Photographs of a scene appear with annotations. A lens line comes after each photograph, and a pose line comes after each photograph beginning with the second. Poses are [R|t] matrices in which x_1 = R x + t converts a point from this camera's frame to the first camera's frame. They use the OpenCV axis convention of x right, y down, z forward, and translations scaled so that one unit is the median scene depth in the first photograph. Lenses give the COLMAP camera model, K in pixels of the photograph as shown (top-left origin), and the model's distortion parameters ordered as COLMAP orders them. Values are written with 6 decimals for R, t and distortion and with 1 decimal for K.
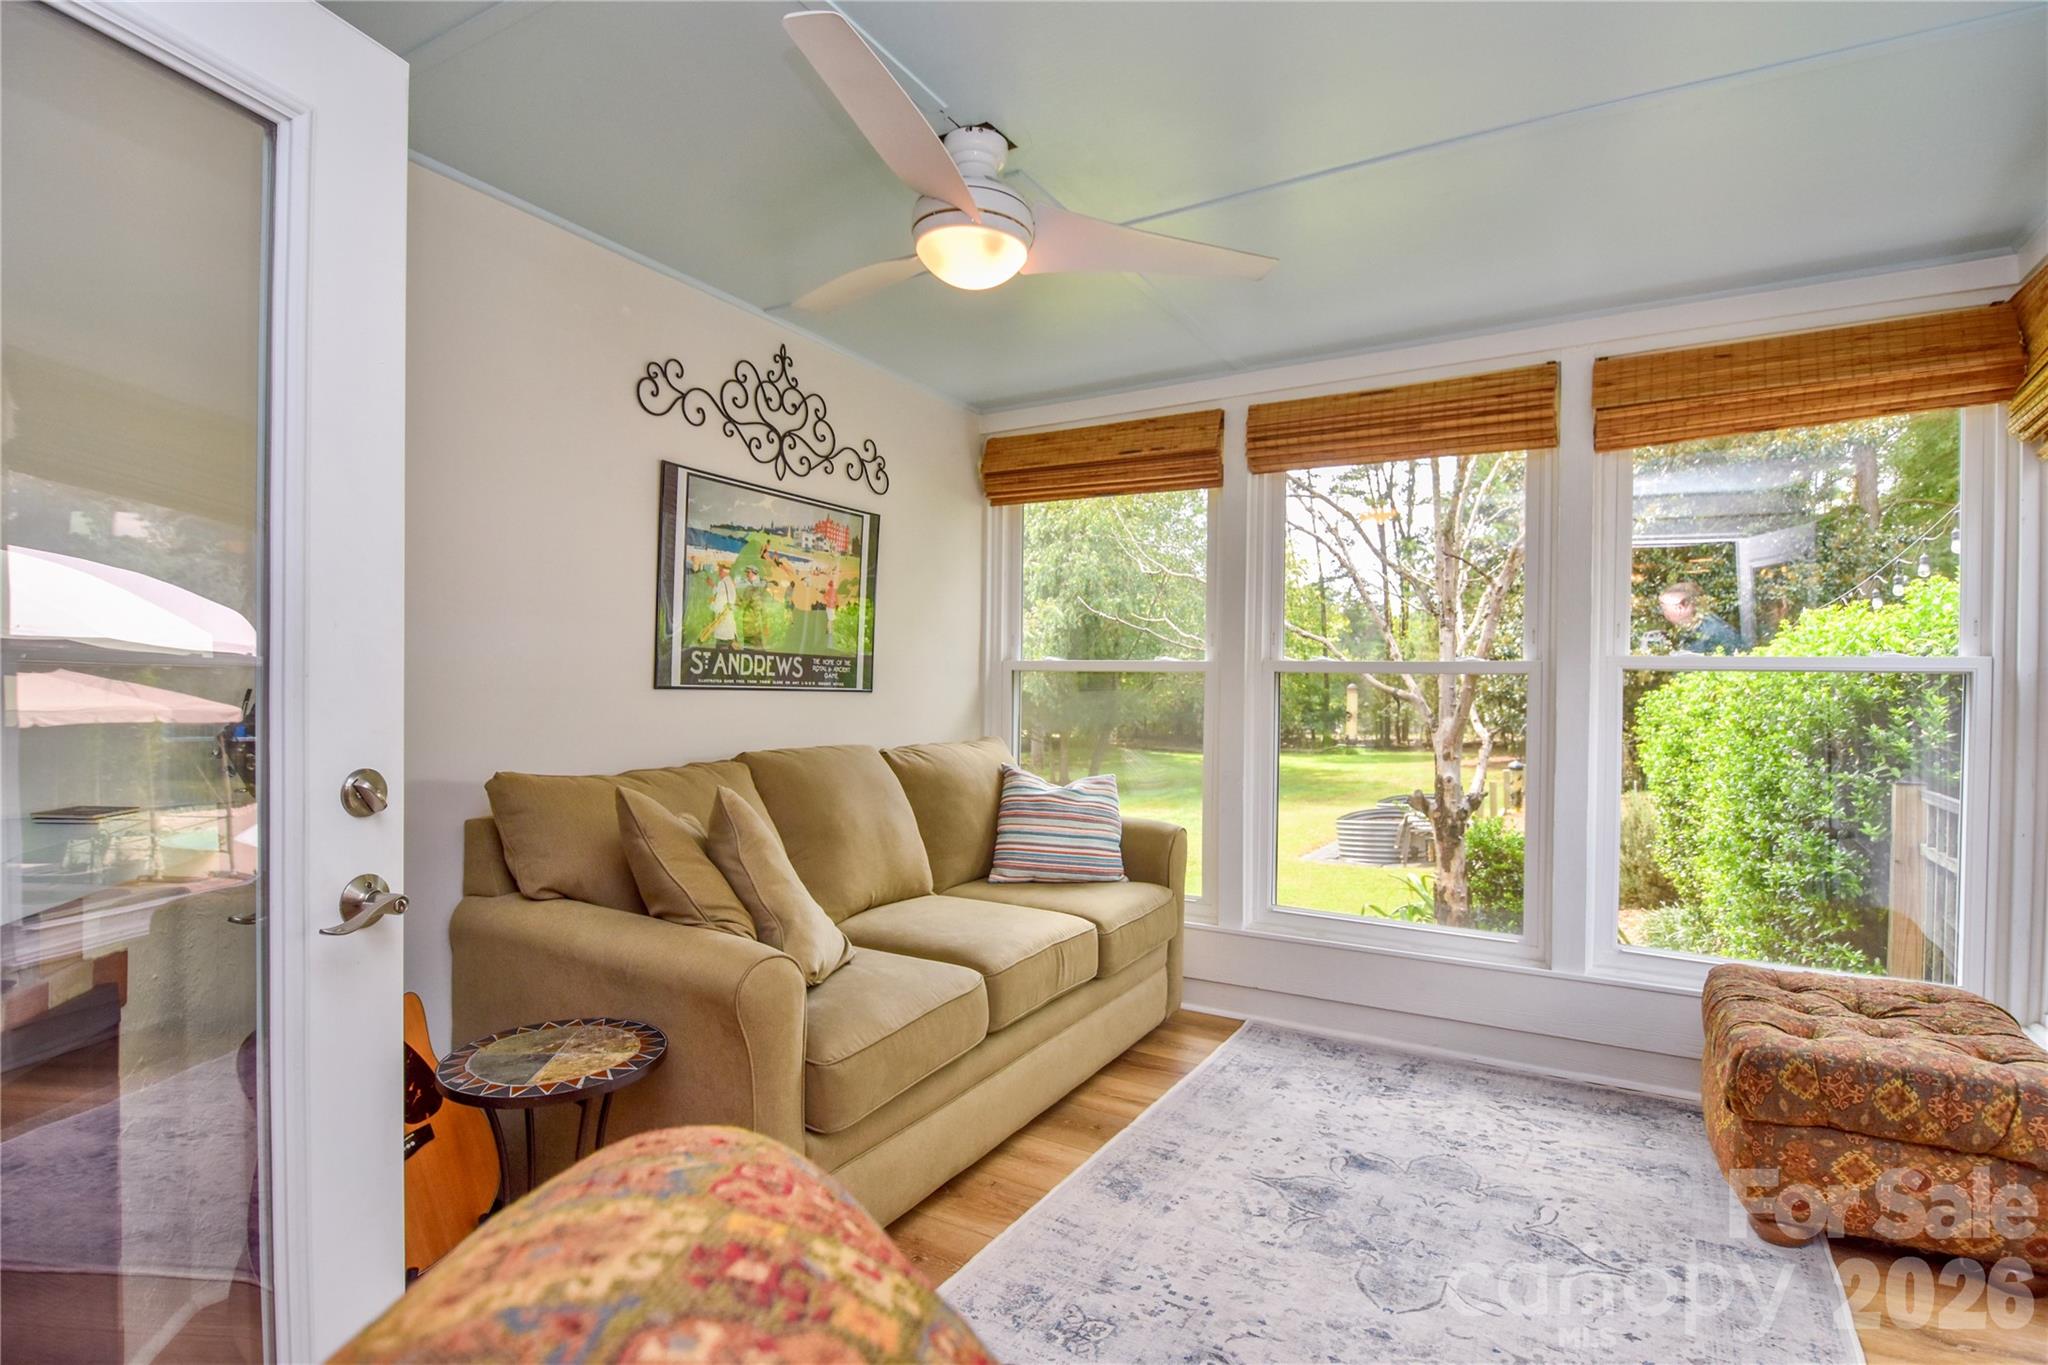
lens RADIAL K [[1079.8, 0, 1024.0], [0, 1079.8, 682.5], [0, 0, 1]] dist [0.001677, -0.024928]
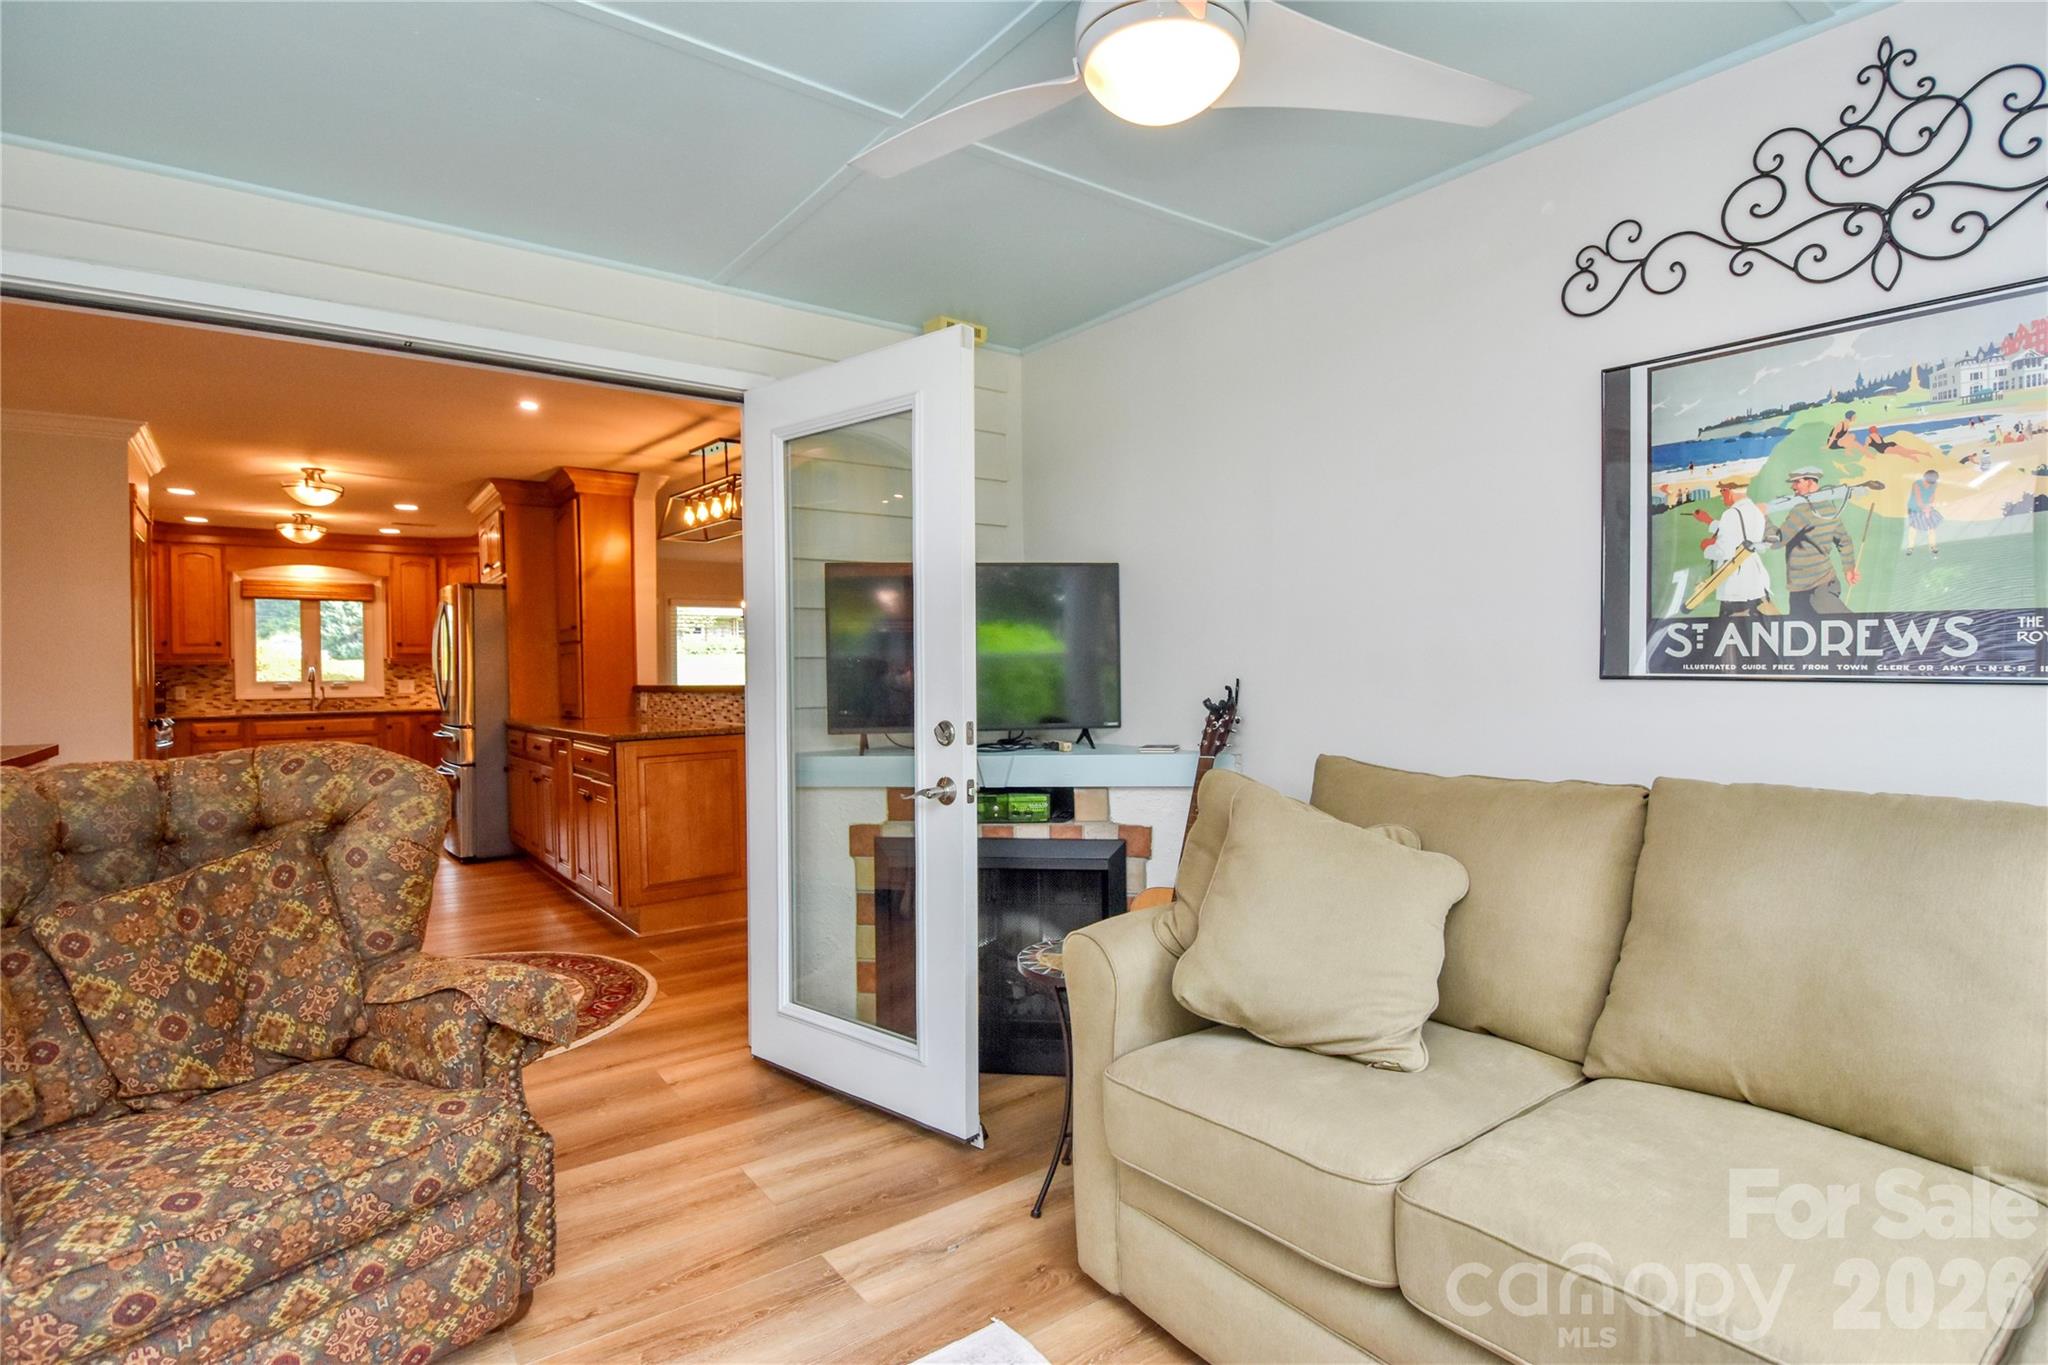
lens RADIAL K [[1079.8, 0, 1024.0], [0, 1079.8, 682.5], [0, 0, 1]] dist [0.001677, -0.024928]
pose [[-0.451298, 0.001806, -0.892372, 0.452425], [0.003918, 0.999992, 0.000042, 0.005706], [0.892365, -0.003477, -0.451301, 0.881420]]
